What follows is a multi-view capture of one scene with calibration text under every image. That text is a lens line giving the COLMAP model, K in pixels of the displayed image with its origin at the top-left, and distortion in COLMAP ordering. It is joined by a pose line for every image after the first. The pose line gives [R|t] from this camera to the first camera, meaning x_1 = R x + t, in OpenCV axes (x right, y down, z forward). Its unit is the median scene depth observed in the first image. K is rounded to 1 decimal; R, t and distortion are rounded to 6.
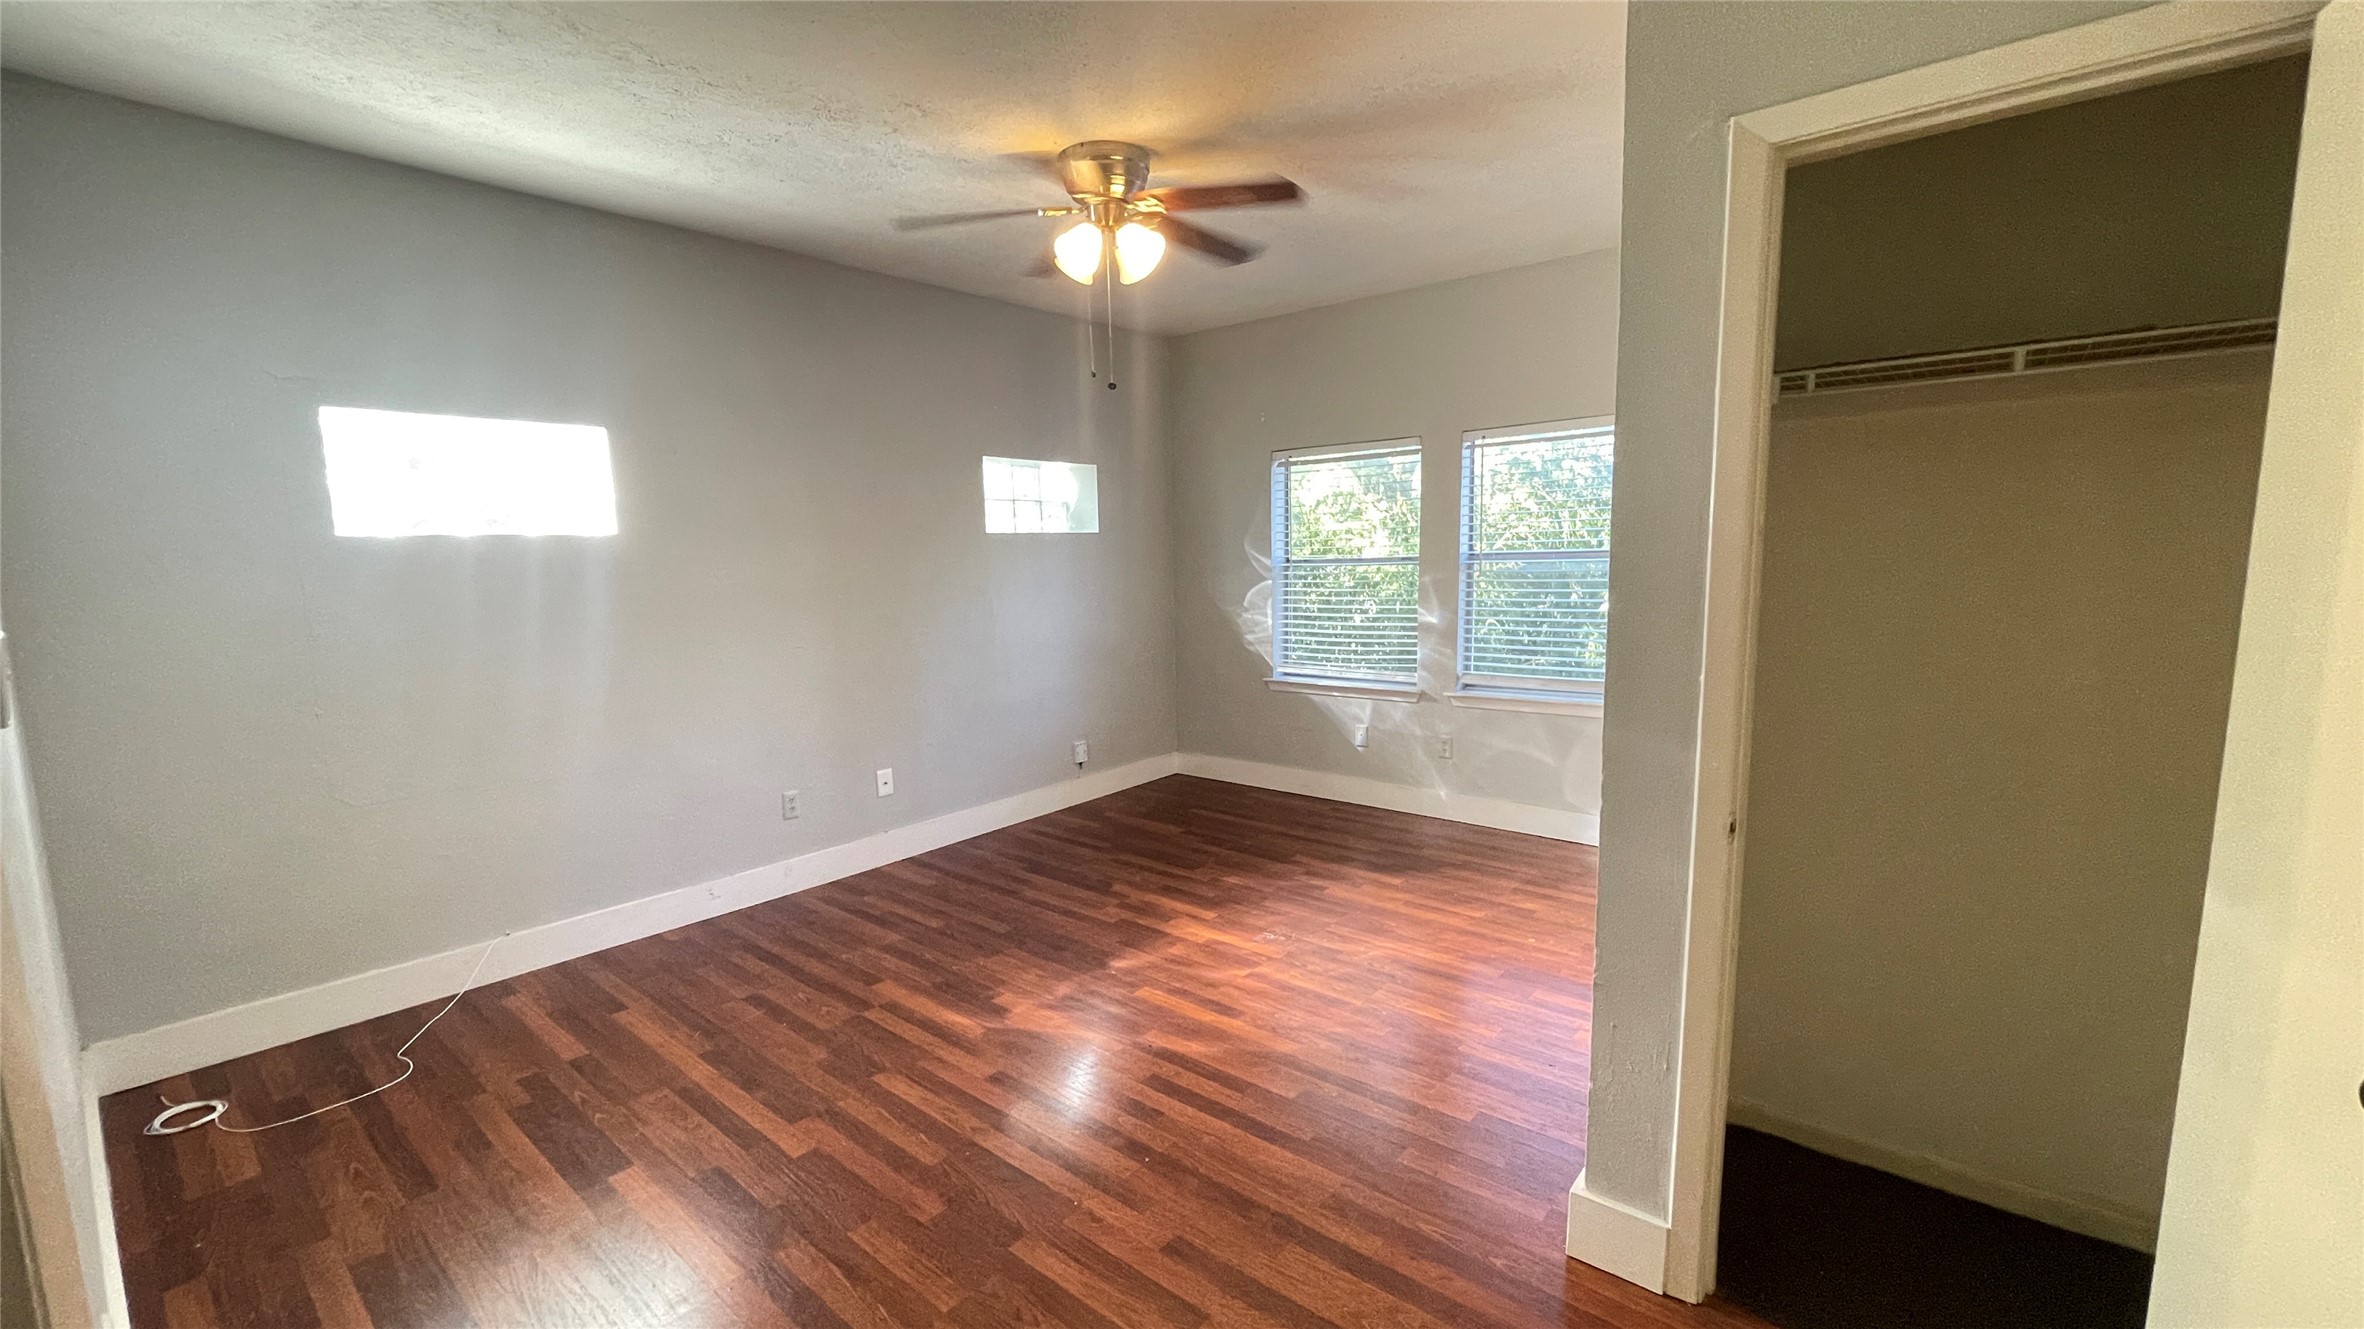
lens RADIAL K [[967.9, 0, 1173.8], [0, 967.9, 670.4], [0, 0, 1]] dist [0.000013, -0.000163]
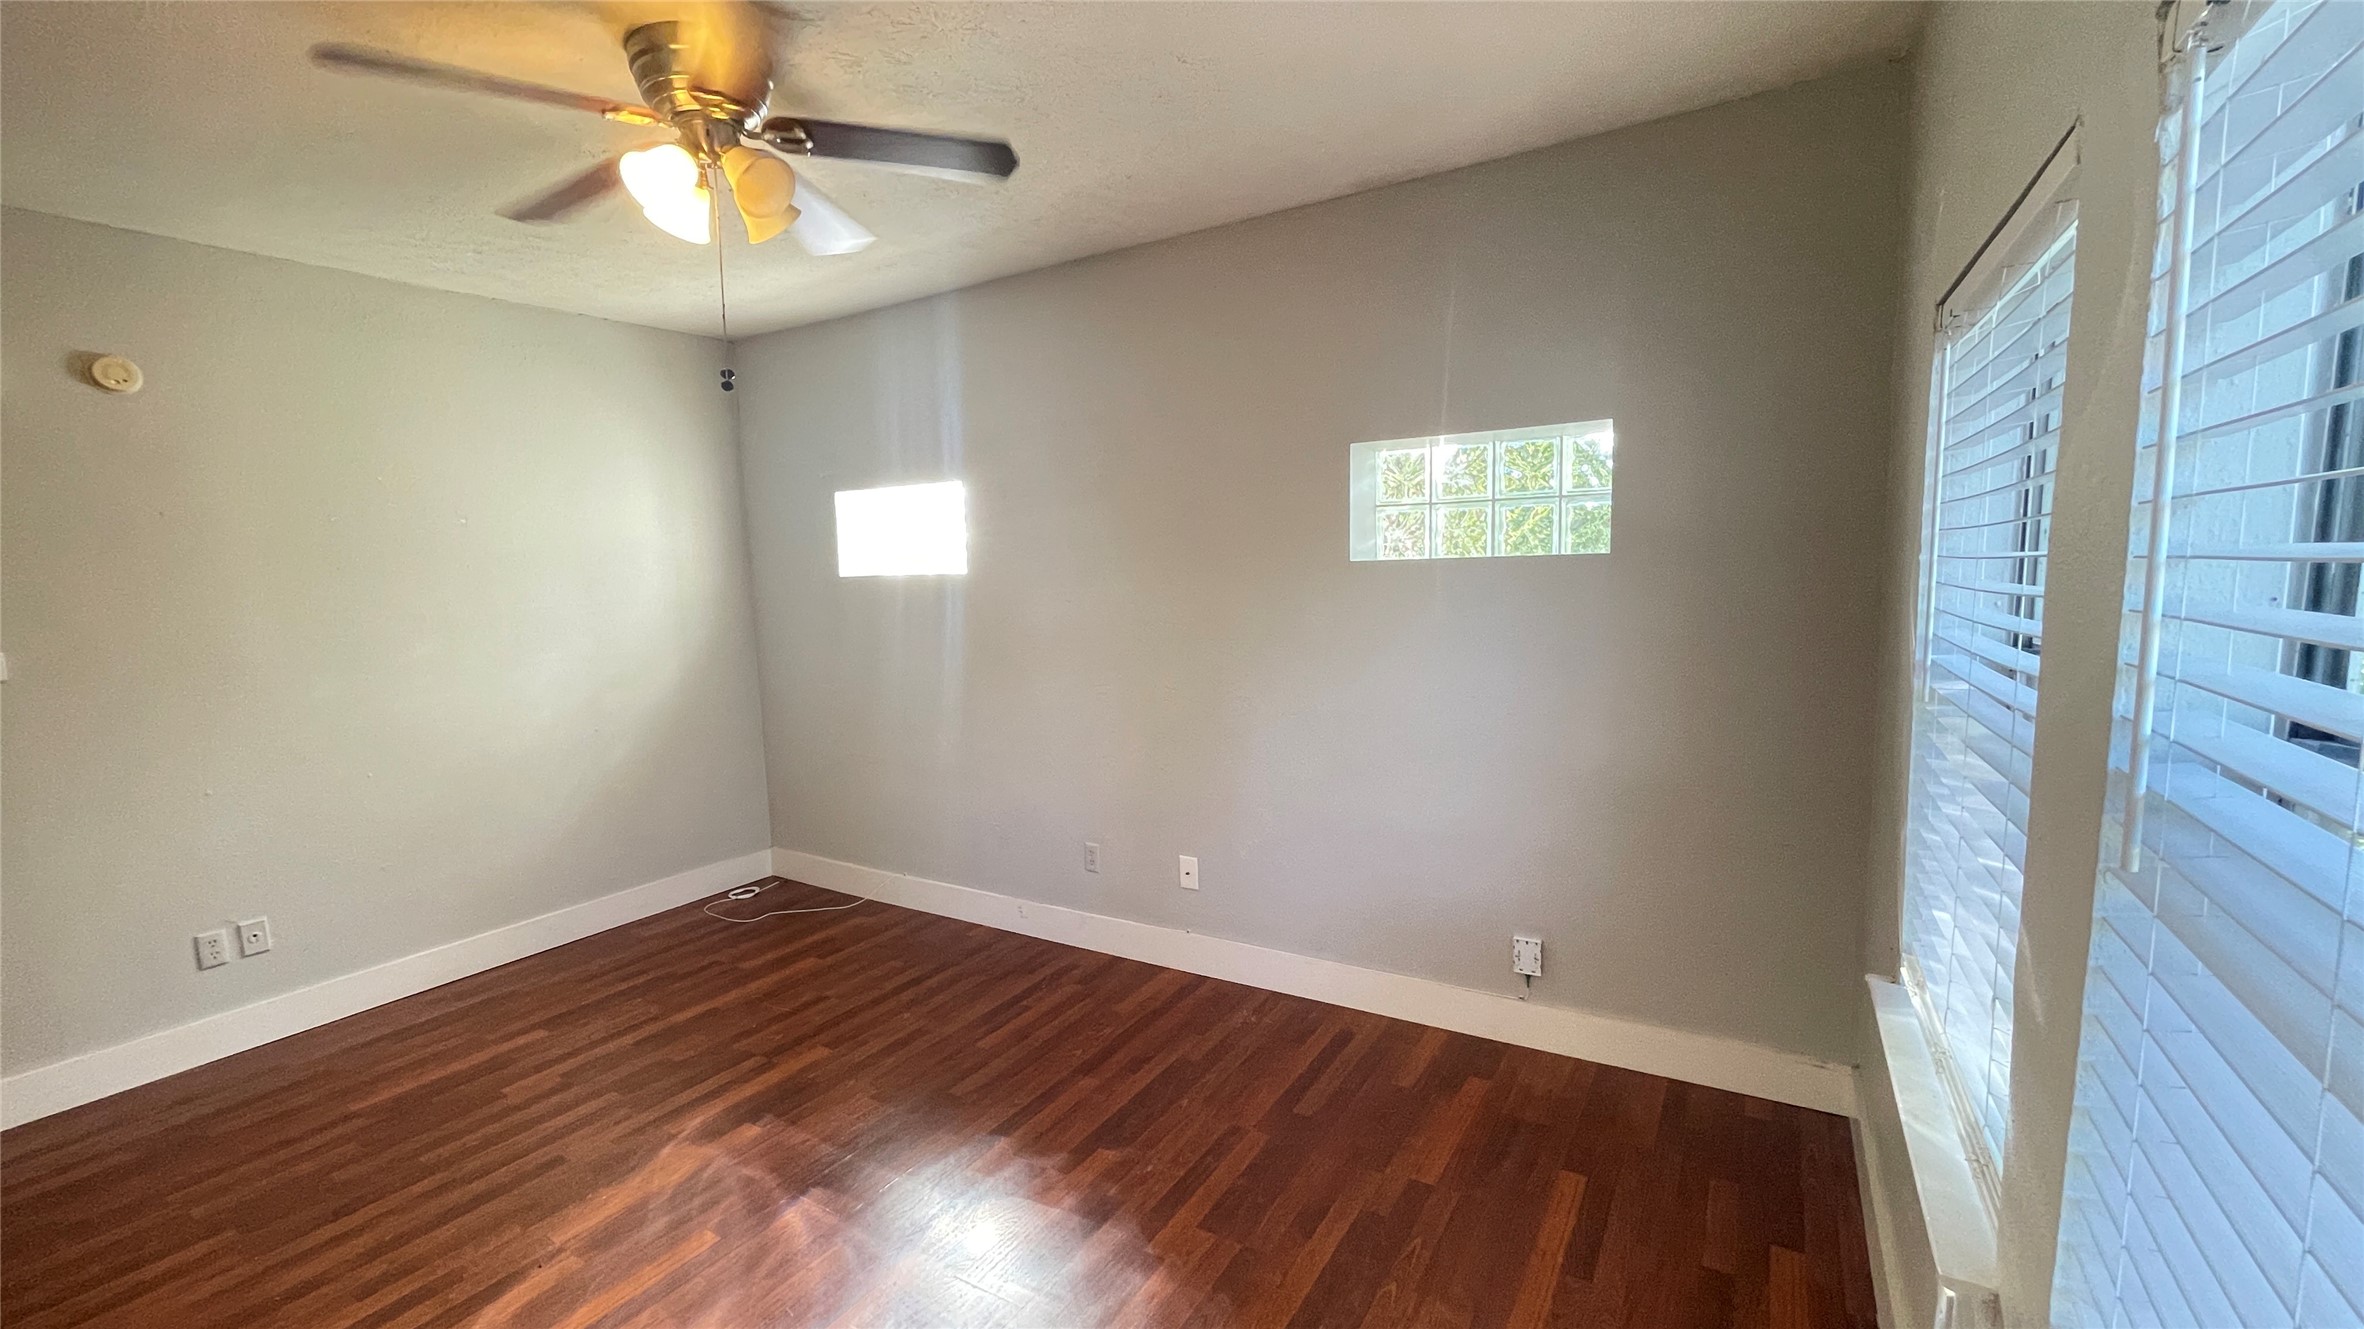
lens RADIAL K [[967.9, 0, 1169.8], [0, 967.9, 660.4], [0, 0, 1]] dist [0.000013, -0.000163]
pose [[0.136428, 0.111983, -0.984300, 0.525853], [-0.097922, 0.990249, 0.099088, -0.153591], [0.985799, 0.082866, 0.146063, 0.937739]]
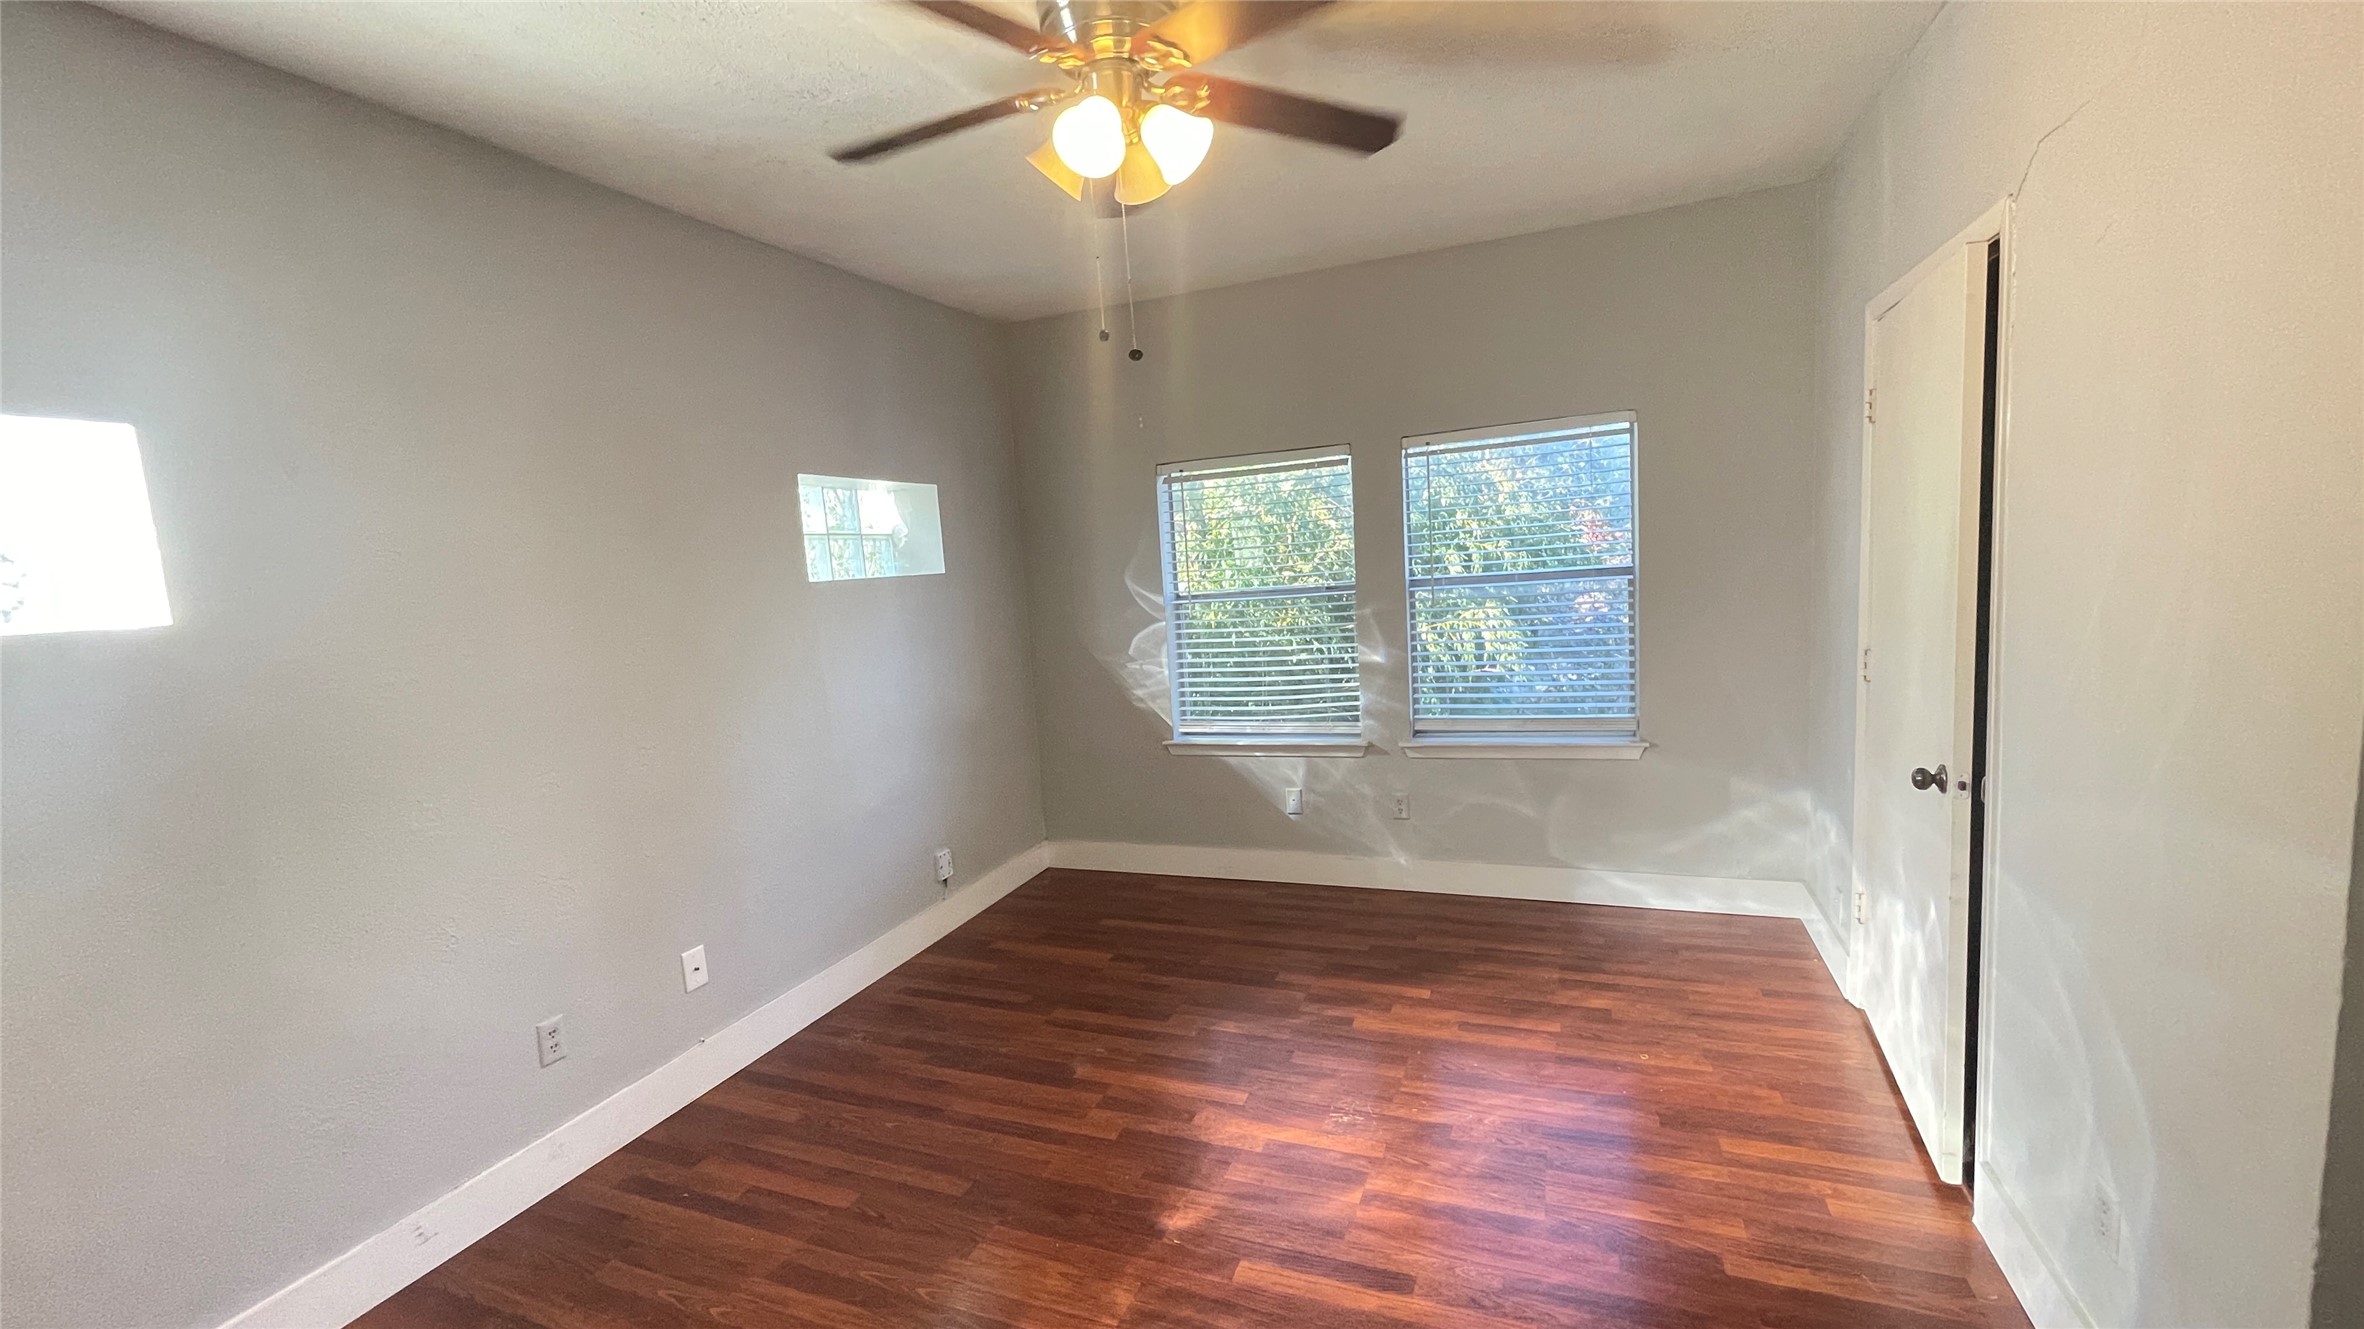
lens RADIAL K [[967.9, 0, 1172.8], [0, 967.9, 675.0], [0, 0, 1]] dist [0.000013, -0.000163]
pose [[0.950320, -0.077983, 0.301347, -0.191159], [0.084156, 0.996424, -0.007536, -0.056317], [-0.299682, 0.032522, 0.953485, 0.293805]]
